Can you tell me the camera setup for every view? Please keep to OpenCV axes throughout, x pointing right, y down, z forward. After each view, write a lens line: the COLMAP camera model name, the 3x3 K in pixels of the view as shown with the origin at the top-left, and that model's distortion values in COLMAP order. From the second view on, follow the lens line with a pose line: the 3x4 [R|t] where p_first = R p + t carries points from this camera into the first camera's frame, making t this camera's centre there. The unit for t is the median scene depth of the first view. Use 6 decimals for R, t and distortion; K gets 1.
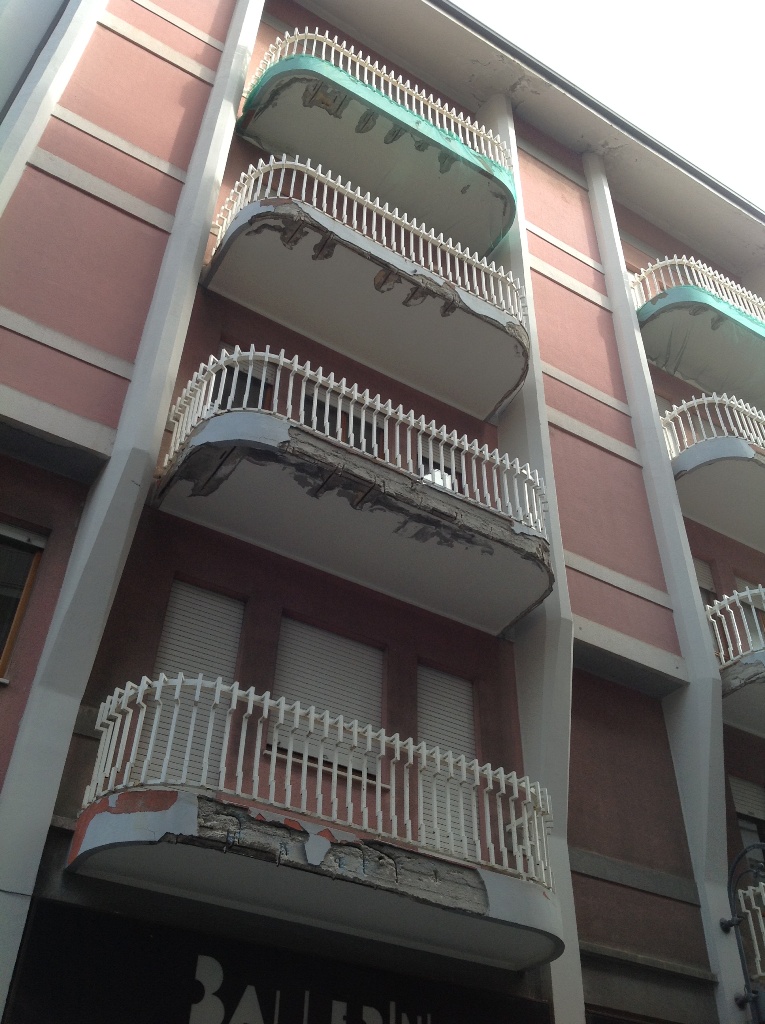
lens RADIAL K [[963.0, 0, 382.5], [0, 963.0, 512.0], [0, 0, 1]] dist [0.190794, -0.424663]
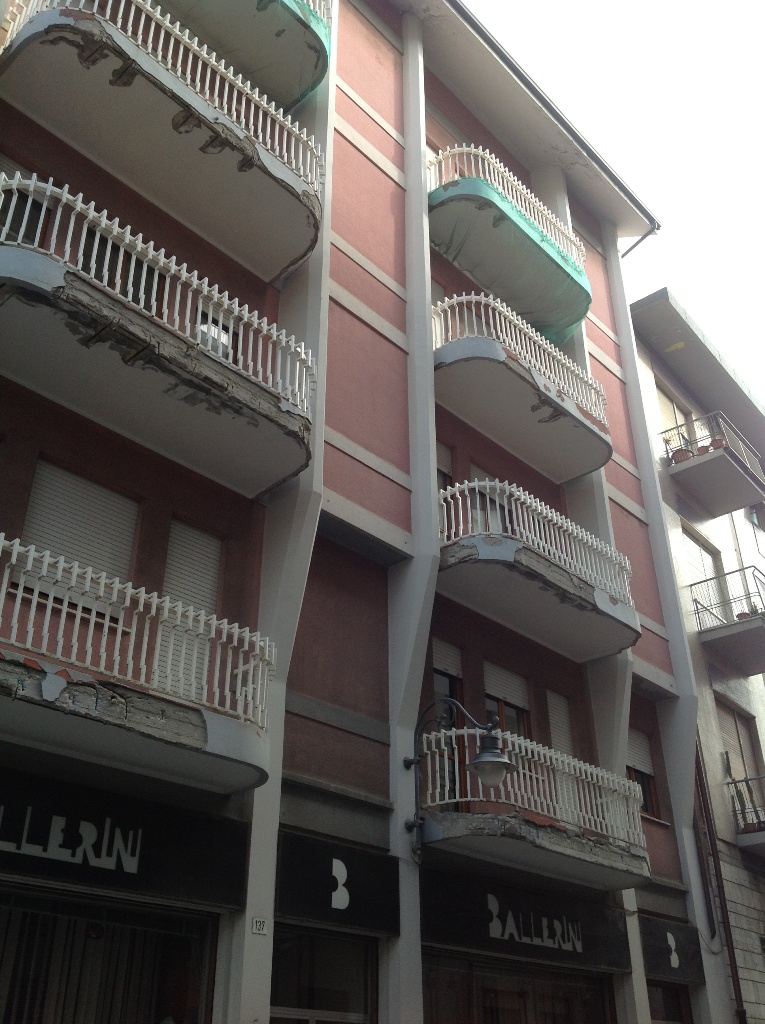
lens RADIAL K [[963.0, 0, 382.5], [0, 963.0, 512.0], [0, 0, 1]] dist [0.190794, -0.424663]
pose [[0.961076, 0.117339, 0.250128, -0.008392], [-0.158576, 0.975636, 0.151618, -0.049997], [-0.226243, -0.185381, 0.956268, -0.061307]]
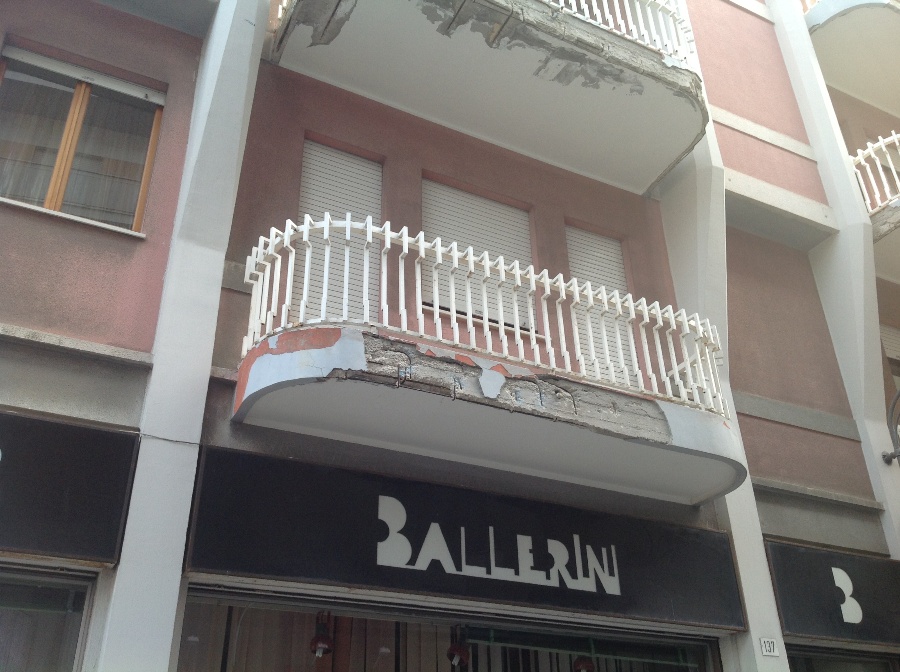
lens RADIAL K [[846.4, 0, 444.0], [0, 846.4, 337.9], [0, 0, 1]] dist [0.190794, -0.424663]
pose [[0.995727, -0.075670, -0.052930, -0.050558], [0.084087, 0.979882, 0.181001, 0.113839], [0.038169, -0.184678, 0.982058, 0.154093]]
